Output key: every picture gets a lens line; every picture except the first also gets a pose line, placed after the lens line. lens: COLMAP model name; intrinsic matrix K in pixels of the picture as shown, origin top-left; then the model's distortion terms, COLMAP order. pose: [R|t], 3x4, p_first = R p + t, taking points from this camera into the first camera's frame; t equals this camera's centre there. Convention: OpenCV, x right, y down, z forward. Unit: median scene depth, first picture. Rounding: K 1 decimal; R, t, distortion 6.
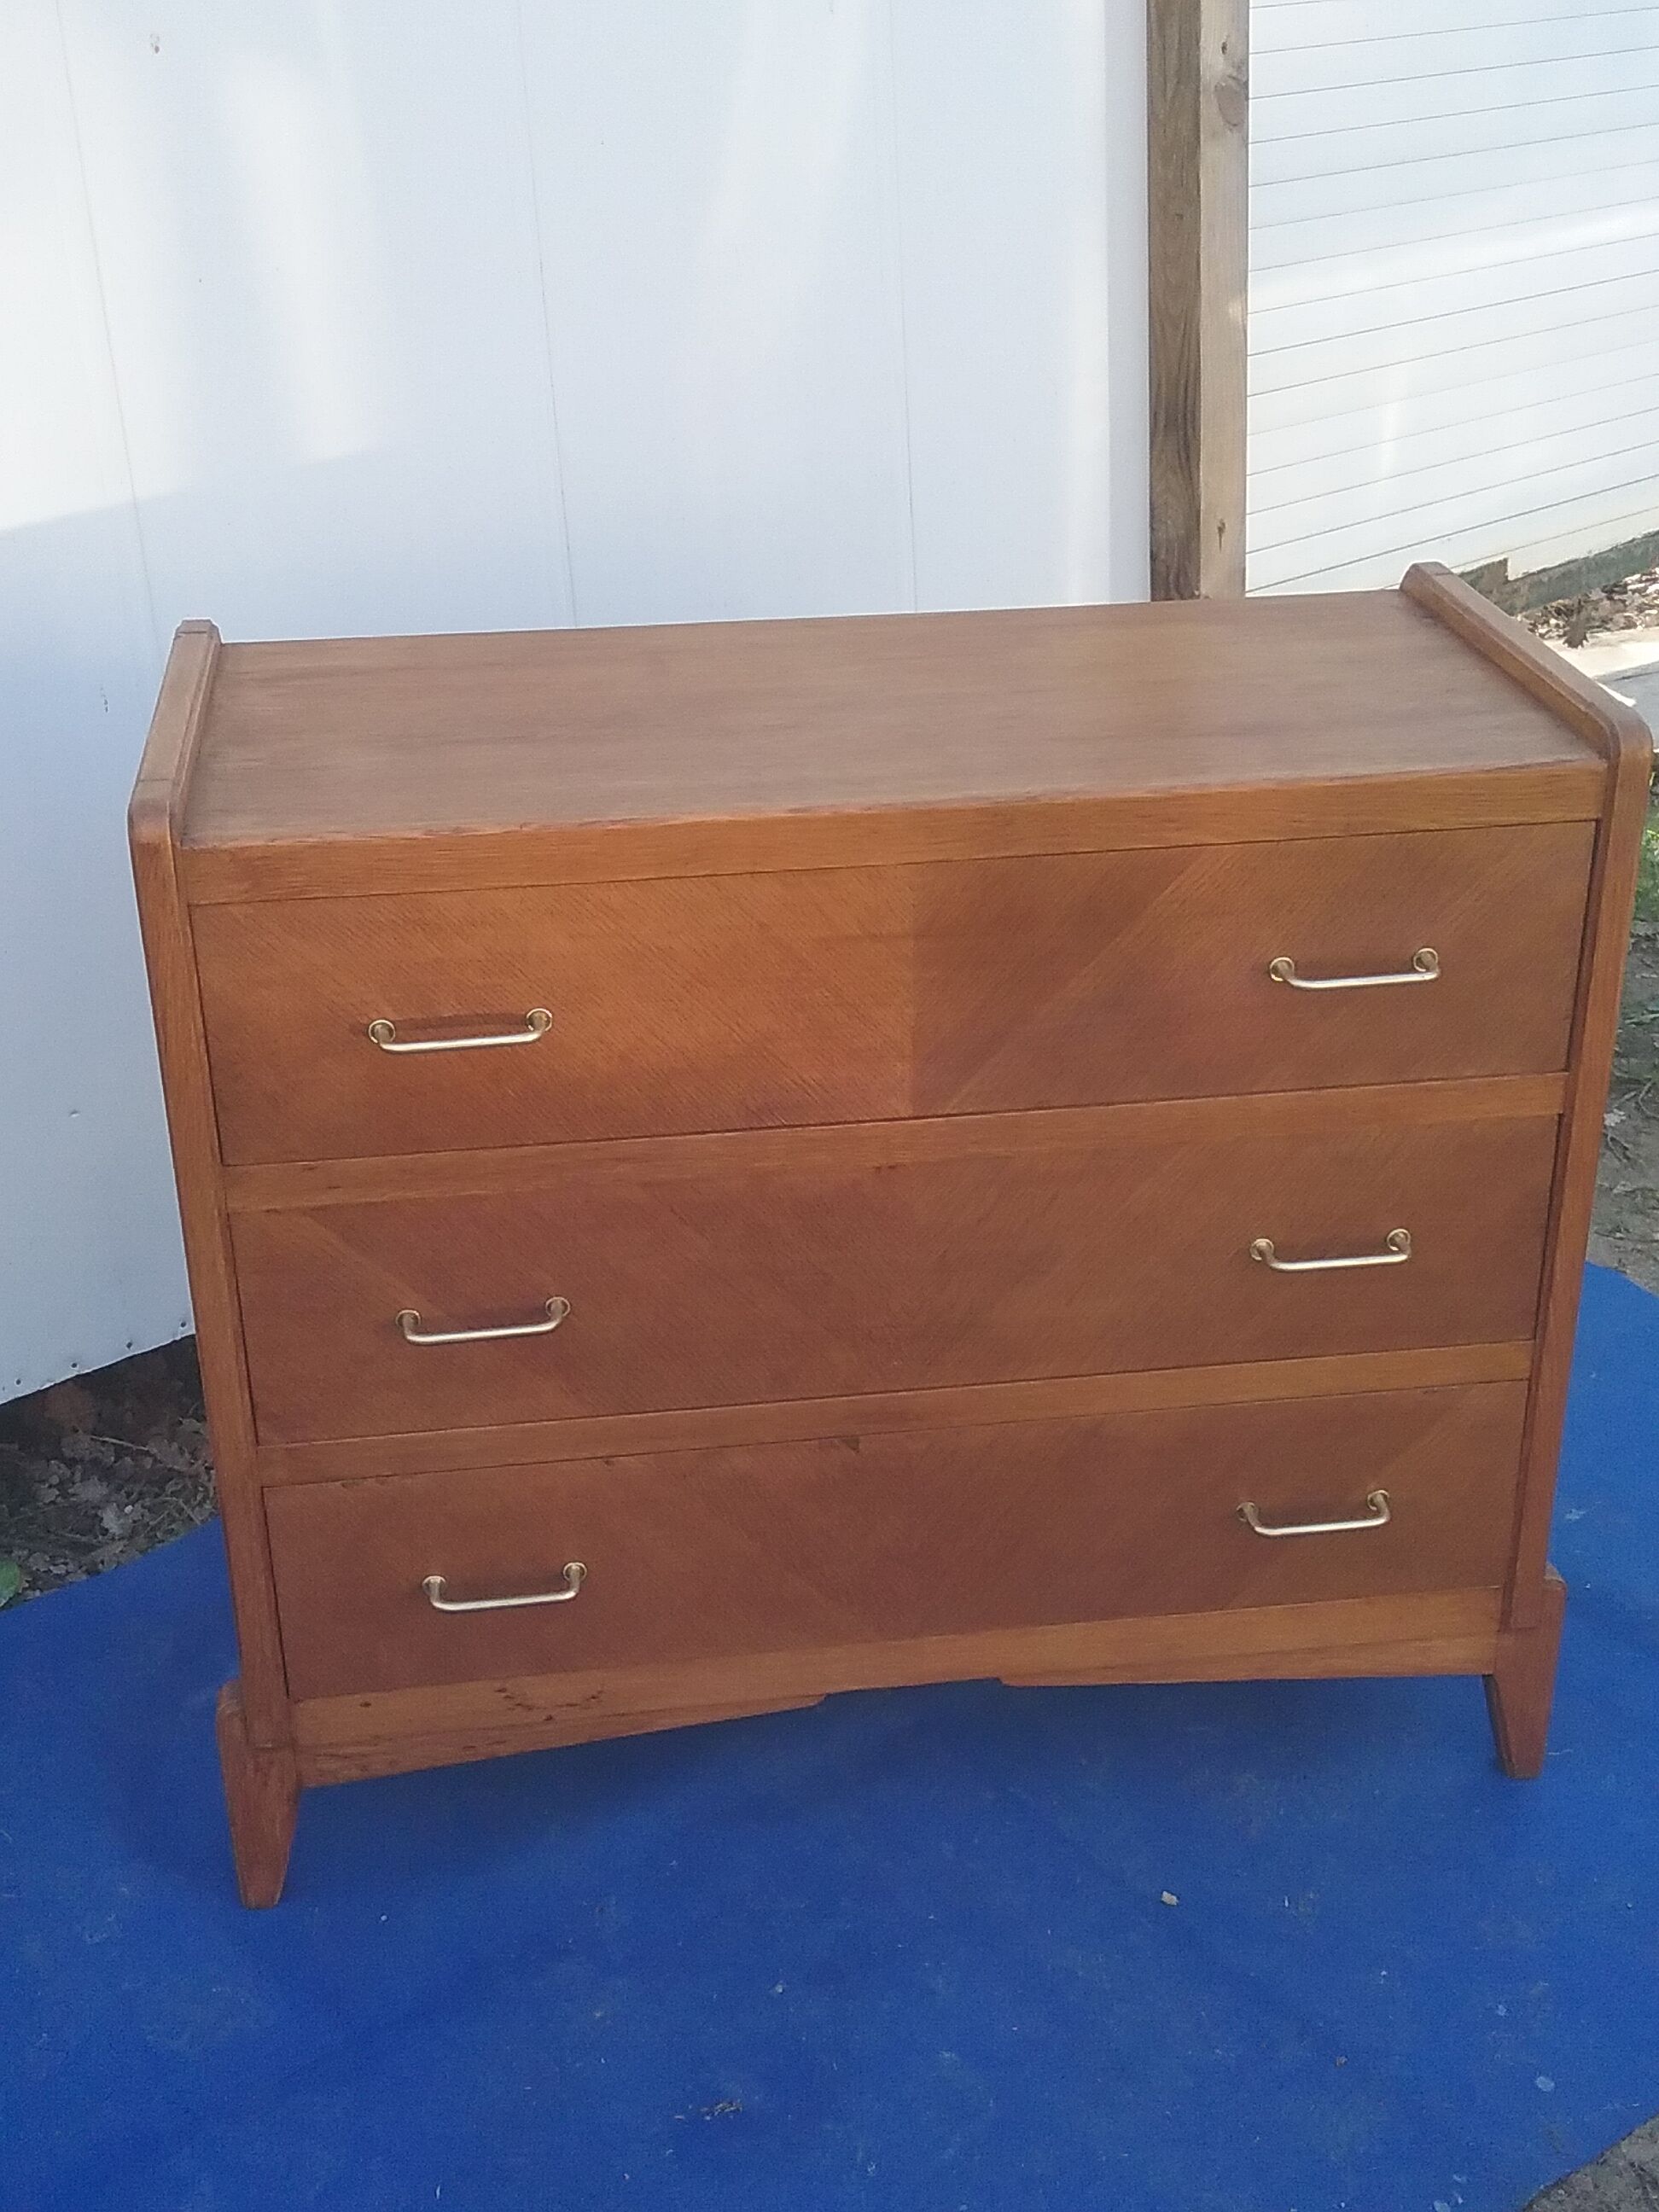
lens RADIAL K [[2584.1, 0, 840.7], [0, 2584.1, 1115.0], [0, 0, 1]] dist [0.051206, 0.000000]
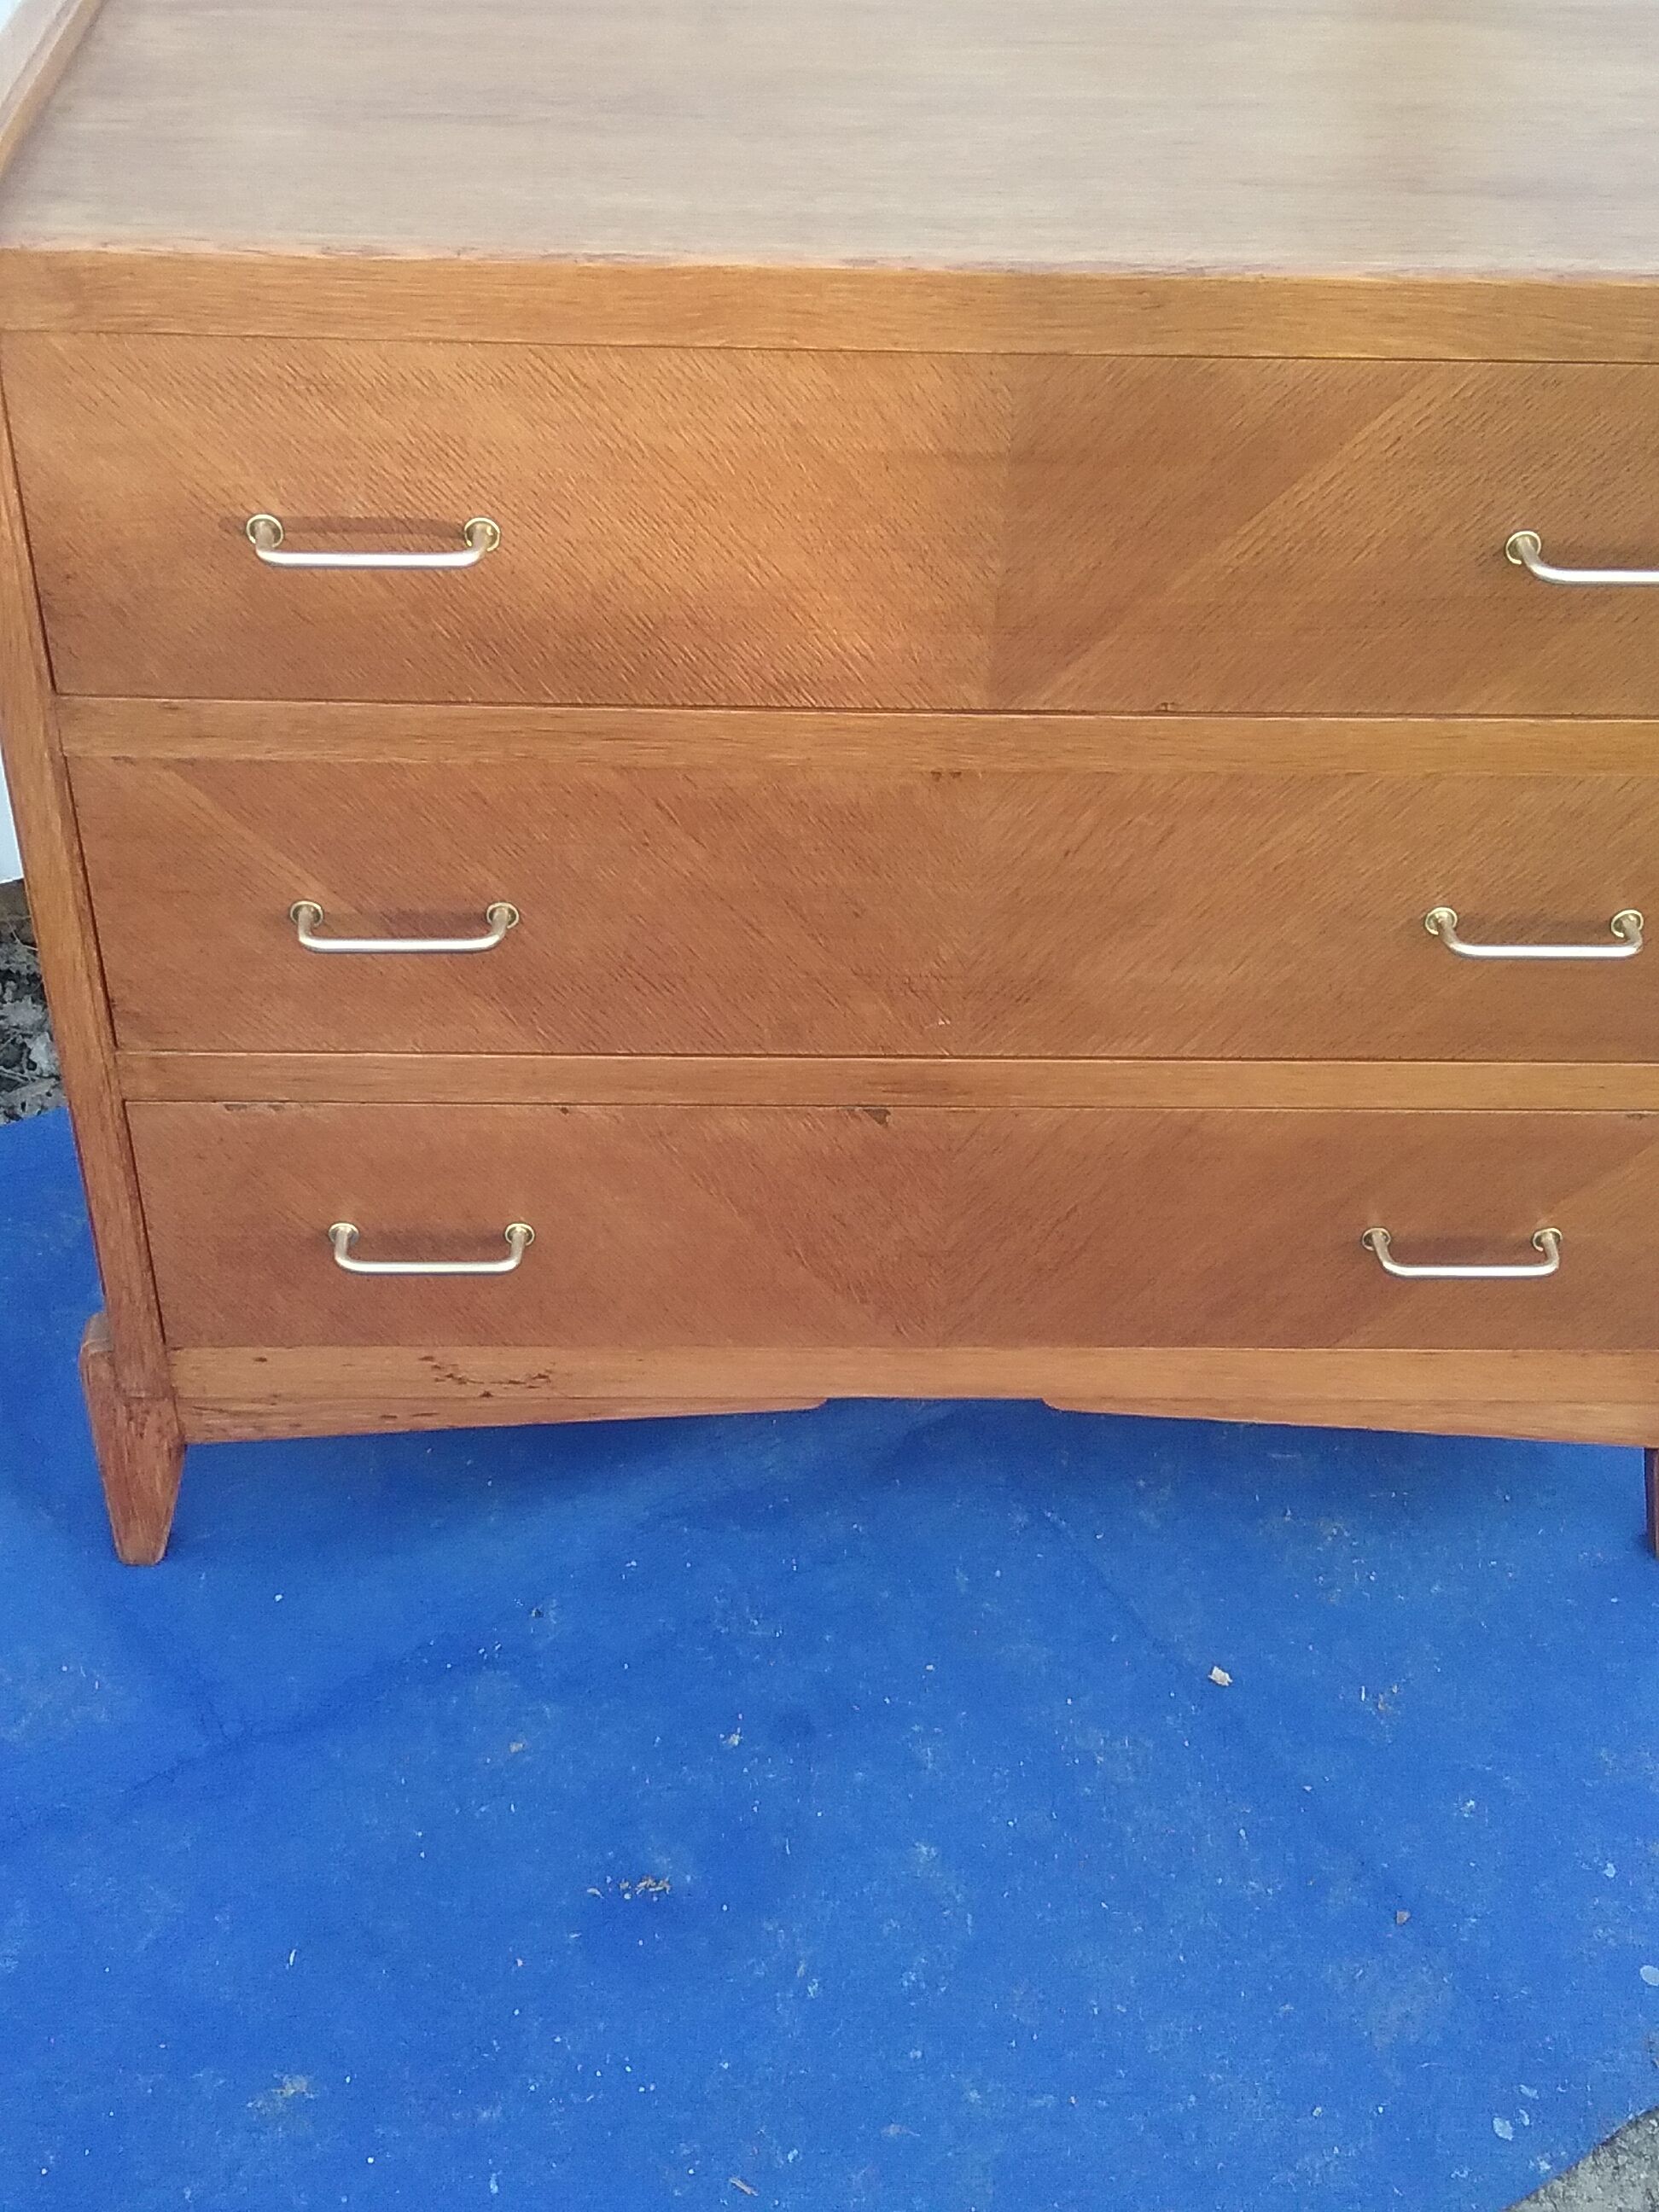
lens RADIAL K [[2584.1, 0, 853.7], [0, 2584.1, 1101.5], [0, 0, 1]] dist [0.051206, 0.000000]
pose [[0.993934, 0.099089, -0.047722, 0.034822], [-0.087269, 0.974632, 0.206099, -0.037788], [0.066933, -0.200684, 0.977367, 0.245636]]
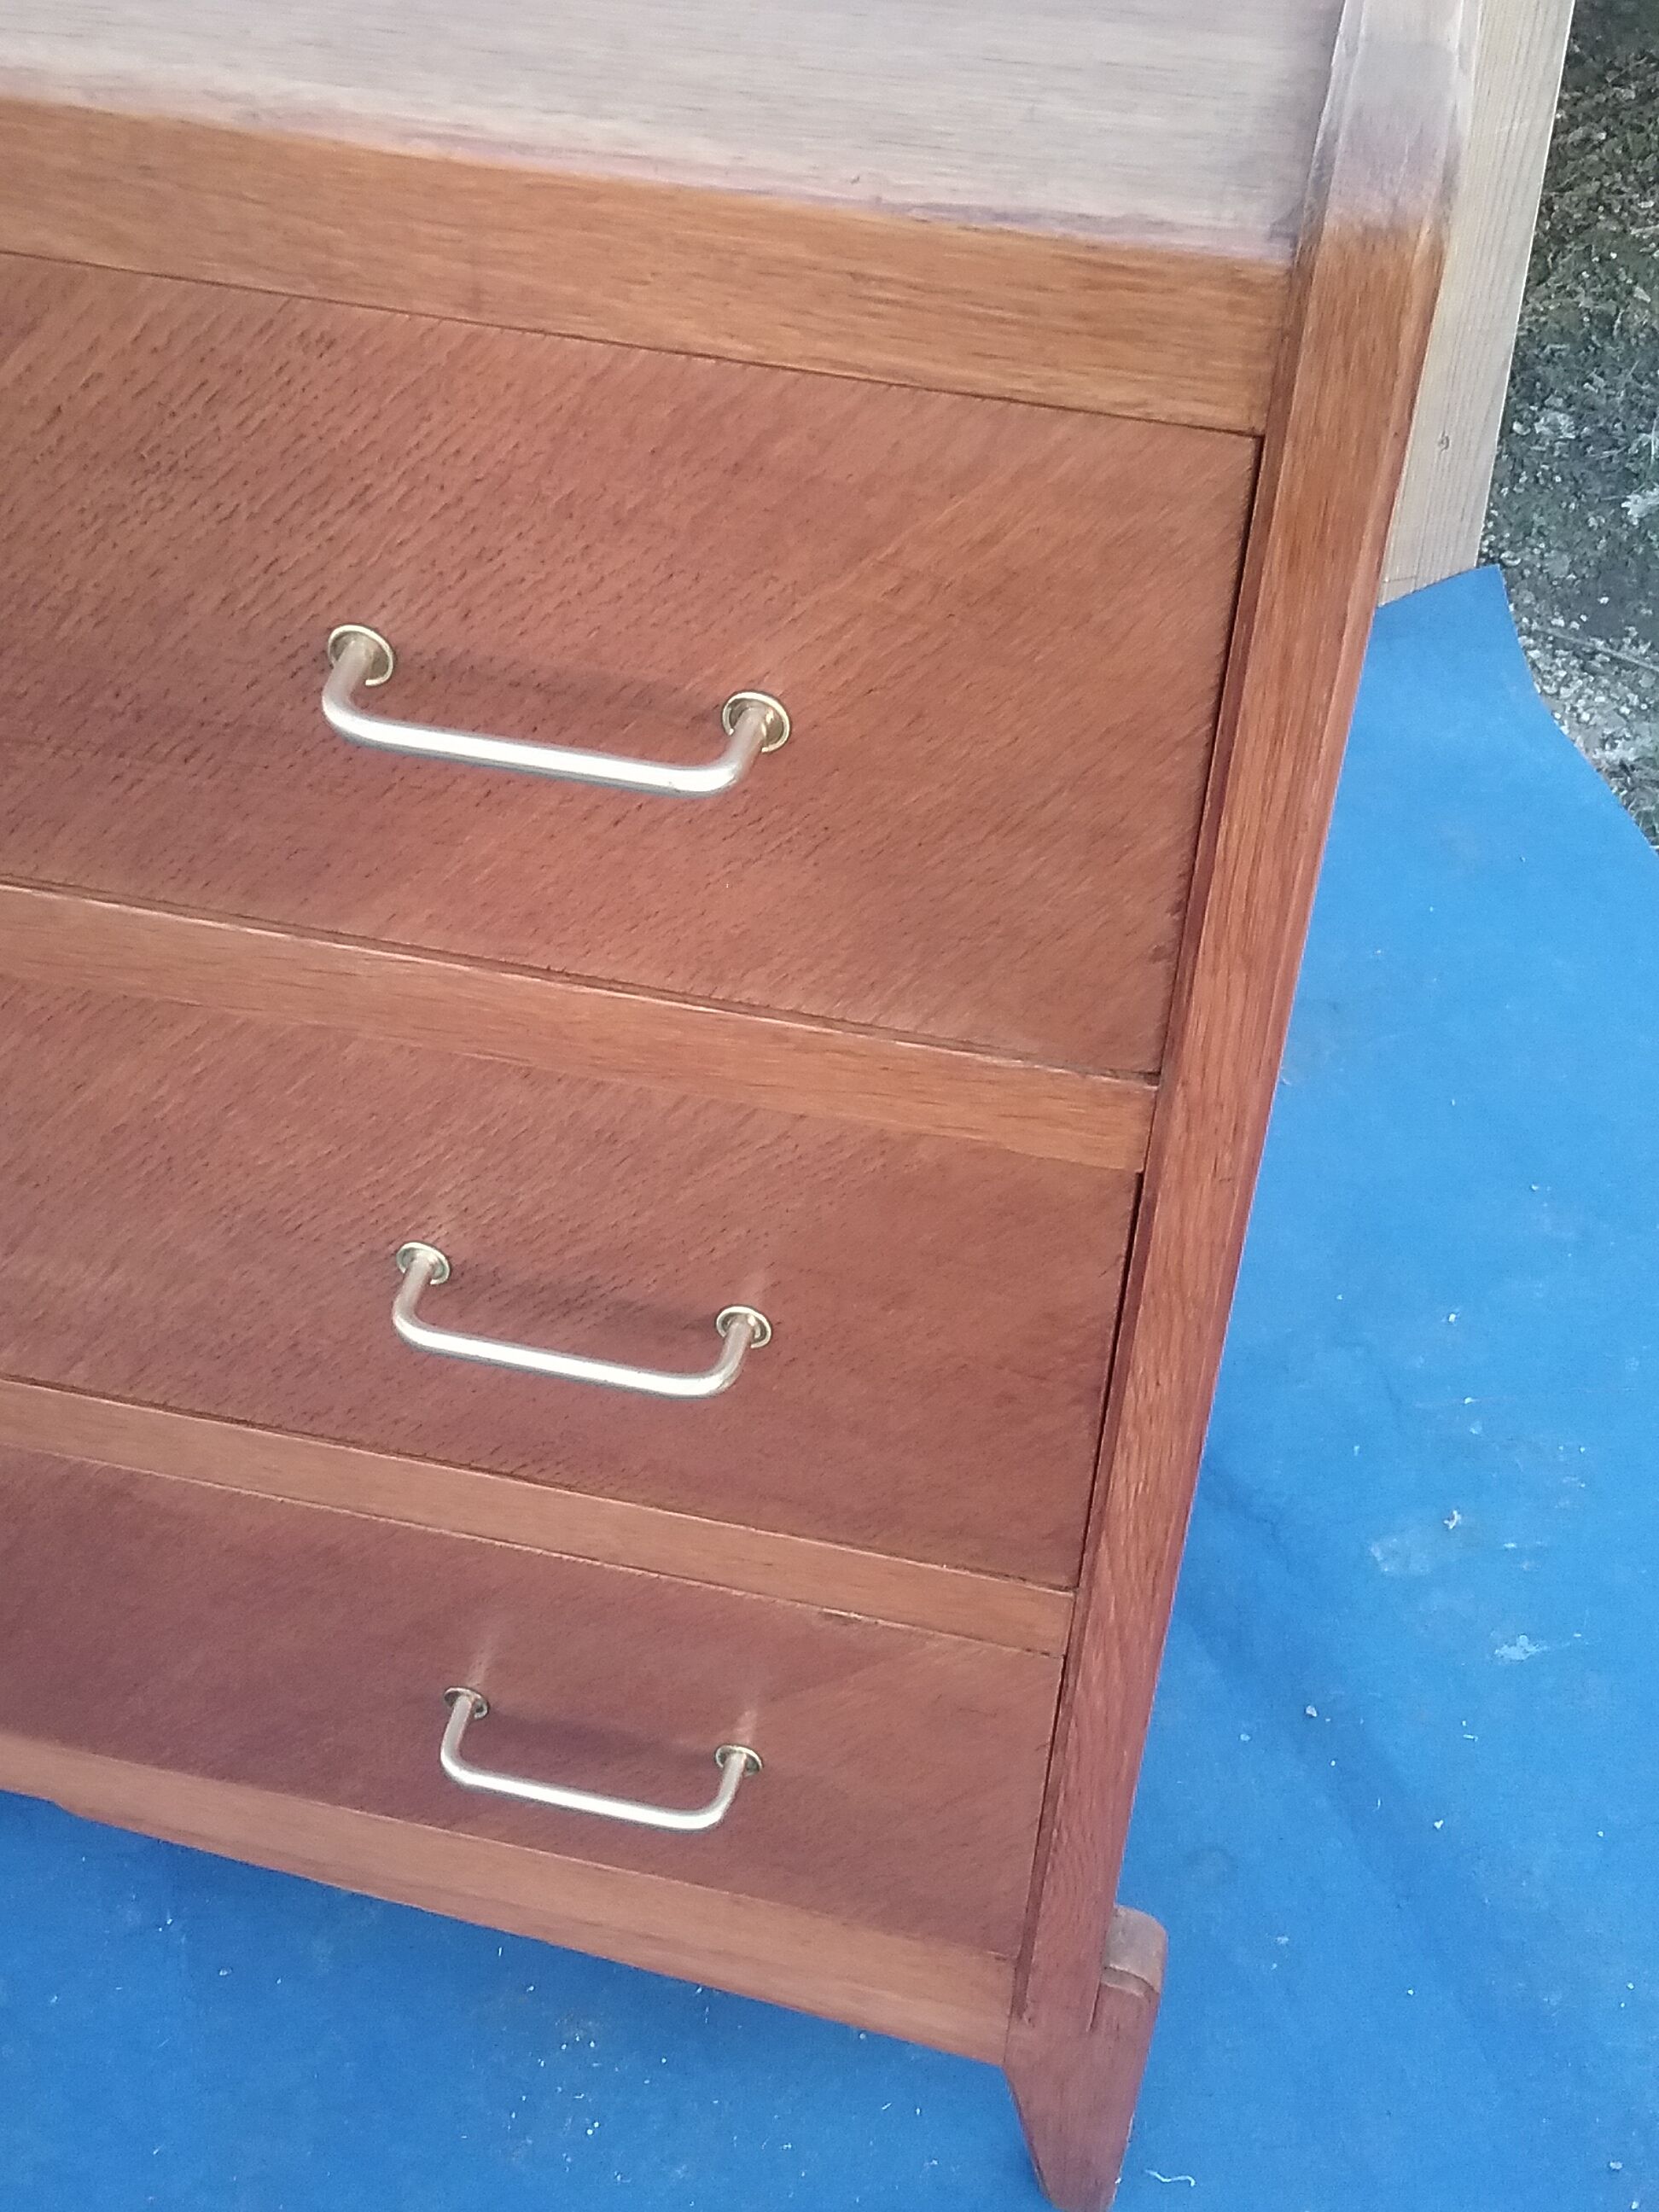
lens RADIAL K [[2584.1, 0, 860.2], [0, 2584.1, 1100.1], [0, 0, 1]] dist [0.051206, 0.000000]
pose [[0.937054, 0.271509, -0.219572, 0.321796], [-0.201884, 0.934320, 0.293751, -0.115281], [0.284907, -0.230933, 0.930322, 0.638401]]
